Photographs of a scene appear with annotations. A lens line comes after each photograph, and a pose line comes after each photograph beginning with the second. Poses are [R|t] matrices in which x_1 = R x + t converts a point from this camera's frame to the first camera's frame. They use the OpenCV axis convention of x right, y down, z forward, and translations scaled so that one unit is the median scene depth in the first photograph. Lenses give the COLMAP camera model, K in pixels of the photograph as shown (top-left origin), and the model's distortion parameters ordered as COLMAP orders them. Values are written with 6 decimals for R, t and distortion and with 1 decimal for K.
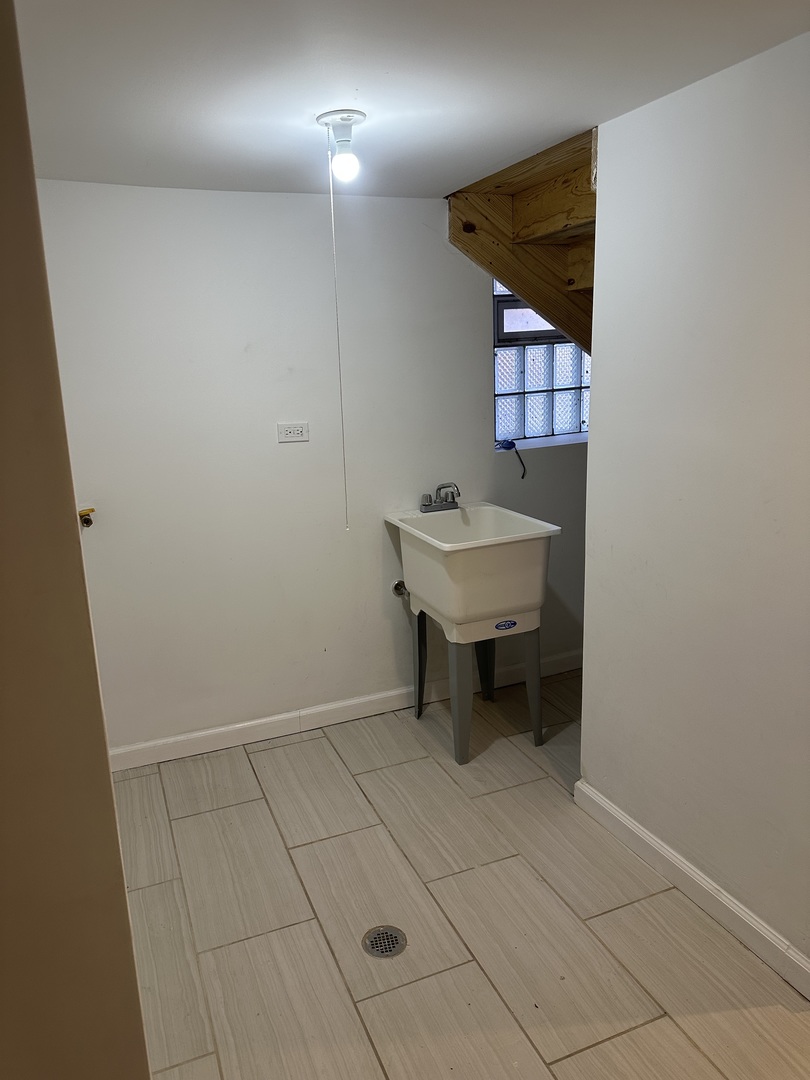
lens RADIAL K [[767.7, 0, 396.0], [0, 767.7, 543.6], [0, 0, 1]] dist [0.091132, -0.082742]
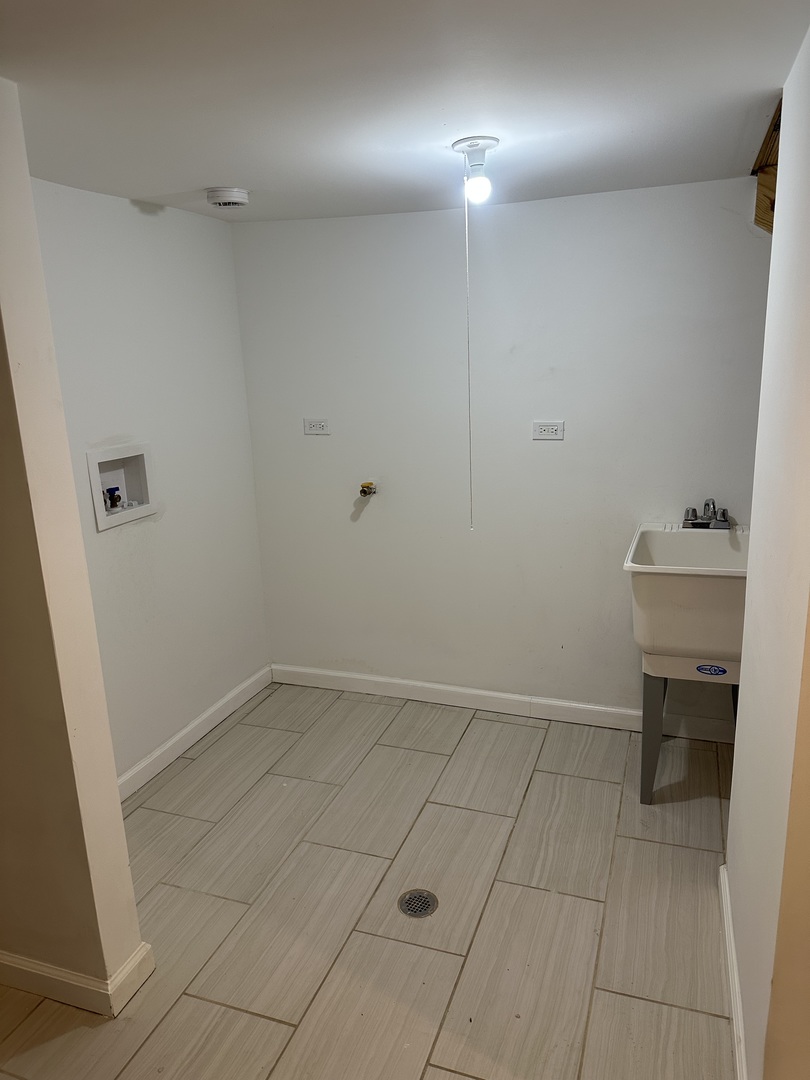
lens RADIAL K [[767.7, 0, 404.1], [0, 767.7, 542.9], [0, 0, 1]] dist [0.091132, -0.082742]
pose [[0.746516, 0.175913, -0.641692, 0.520425], [-0.154887, 0.983867, 0.089528, -0.075056], [0.647089, 0.032555, 0.761719, 0.120683]]
